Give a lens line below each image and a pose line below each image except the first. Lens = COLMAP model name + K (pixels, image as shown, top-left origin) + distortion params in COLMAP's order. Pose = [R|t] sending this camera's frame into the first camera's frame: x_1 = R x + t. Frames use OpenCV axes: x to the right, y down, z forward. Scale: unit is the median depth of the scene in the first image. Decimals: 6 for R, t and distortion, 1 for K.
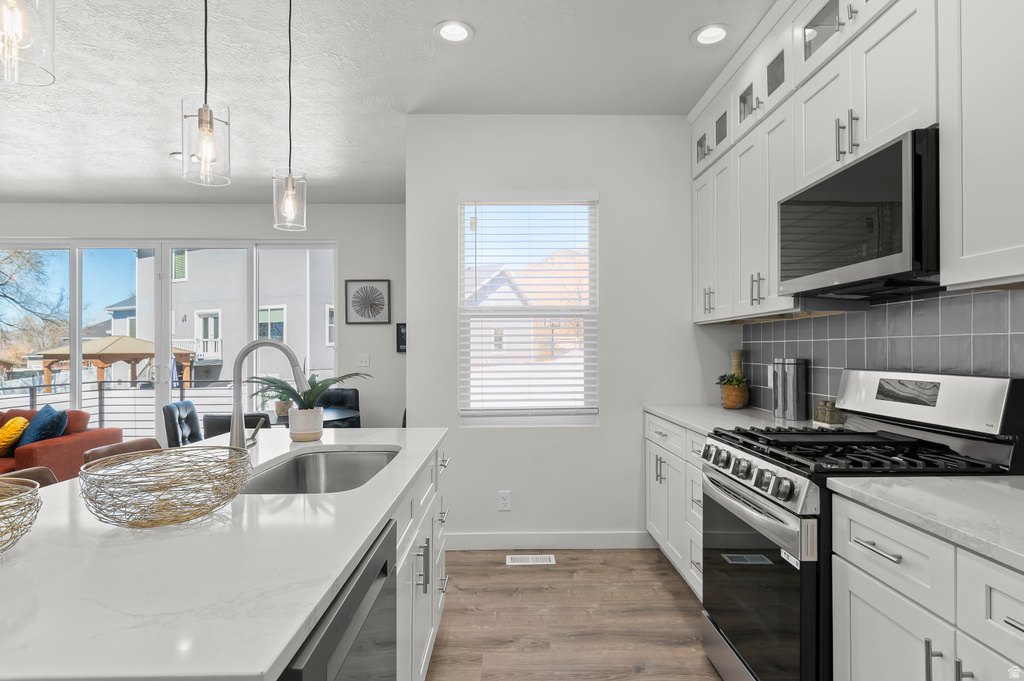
lens RADIAL K [[553.5, 0, 513.6], [0, 553.5, 347.2], [0, 0, 1]] dist [0.000866, 0.000080]
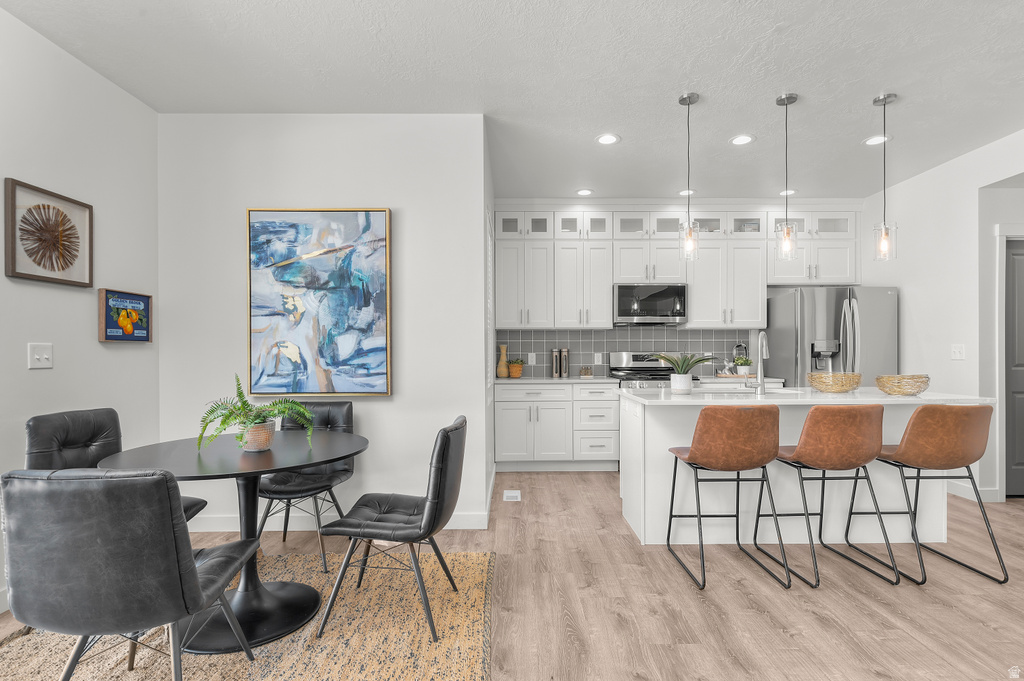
lens RADIAL K [[498.2, 0, 517.3], [0, 498.2, 355.8], [0, 0, 1]] dist [0.001051, -0.000398]
pose [[0.014553, 0.002494, 0.999891, -0.711898], [-0.004549, 0.999987, -0.002428, 0.024530], [-0.999884, -0.004513, 0.014564, 0.573084]]
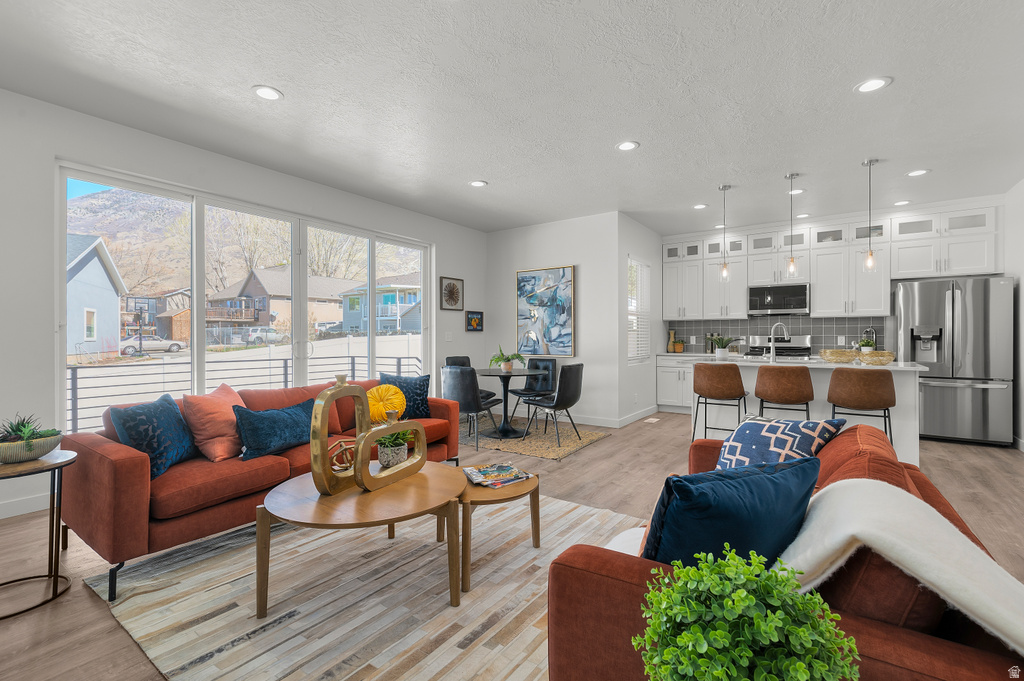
lens RADIAL K [[445.6, 0, 518.1], [0, 445.6, 345.2], [0, 0, 1]] dist [0.000274, 0.000196]
pose [[0.585884, -0.008760, 0.810347, -1.076390], [-0.008982, 0.999810, 0.017302, 0.025229], [-0.810345, -0.017415, 0.585694, 0.209969]]
